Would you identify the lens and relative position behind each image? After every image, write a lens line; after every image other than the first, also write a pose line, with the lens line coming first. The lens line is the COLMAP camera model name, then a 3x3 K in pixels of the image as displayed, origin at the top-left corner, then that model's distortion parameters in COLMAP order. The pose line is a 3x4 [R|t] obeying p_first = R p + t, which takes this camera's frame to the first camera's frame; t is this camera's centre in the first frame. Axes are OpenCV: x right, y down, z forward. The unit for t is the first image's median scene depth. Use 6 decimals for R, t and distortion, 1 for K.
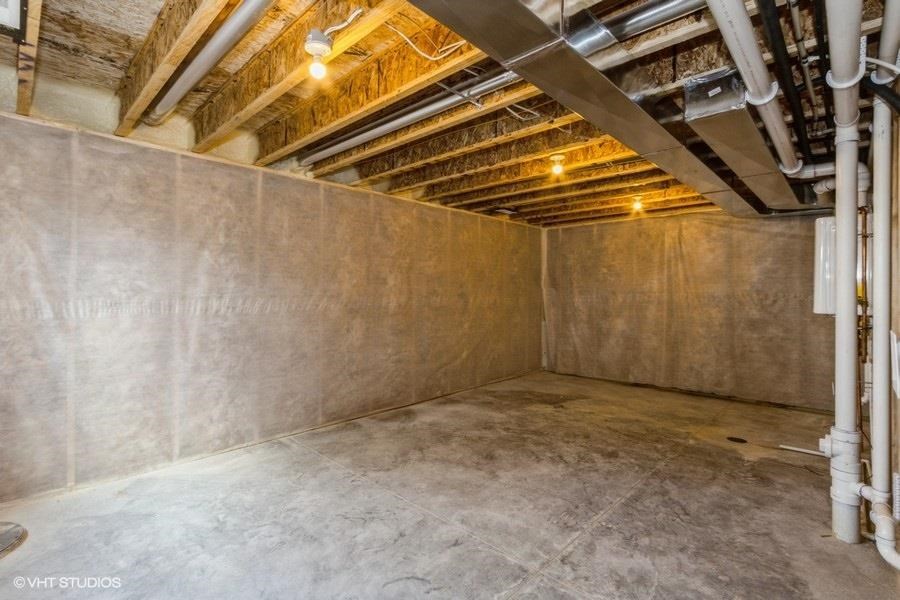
lens RADIAL K [[418.1, 0, 449.4], [0, 418.1, 296.0], [0, 0, 1]] dist [0.002614, -0.000110]
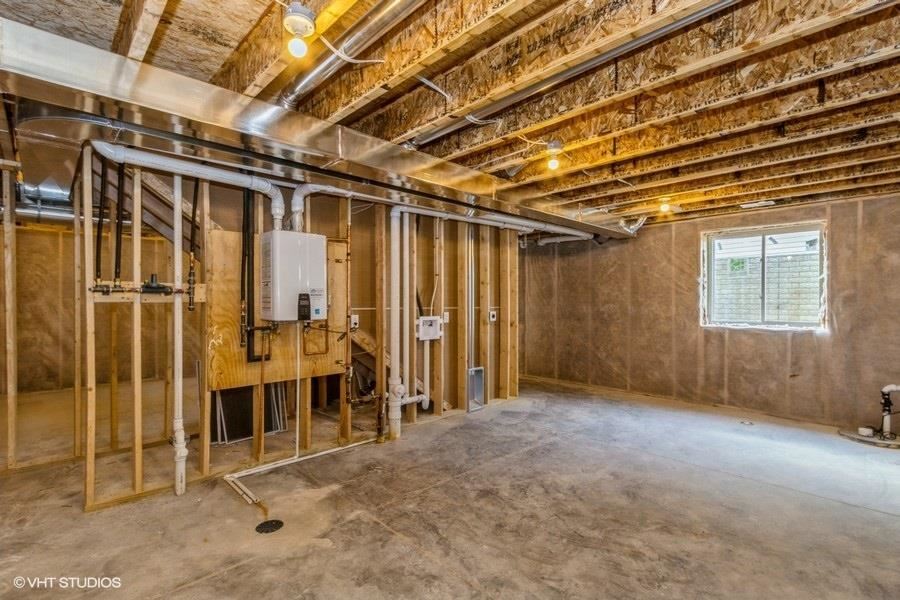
lens RADIAL K [[418.1, 0, 450.7], [0, 418.1, 300.5], [0, 0, 1]] dist [0.002614, -0.000110]
pose [[-0.999153, -0.003442, 0.041010, 0.431358], [-0.003087, 0.999957, 0.008719, -0.018374], [-0.041038, 0.008585, -0.999121, 1.870616]]
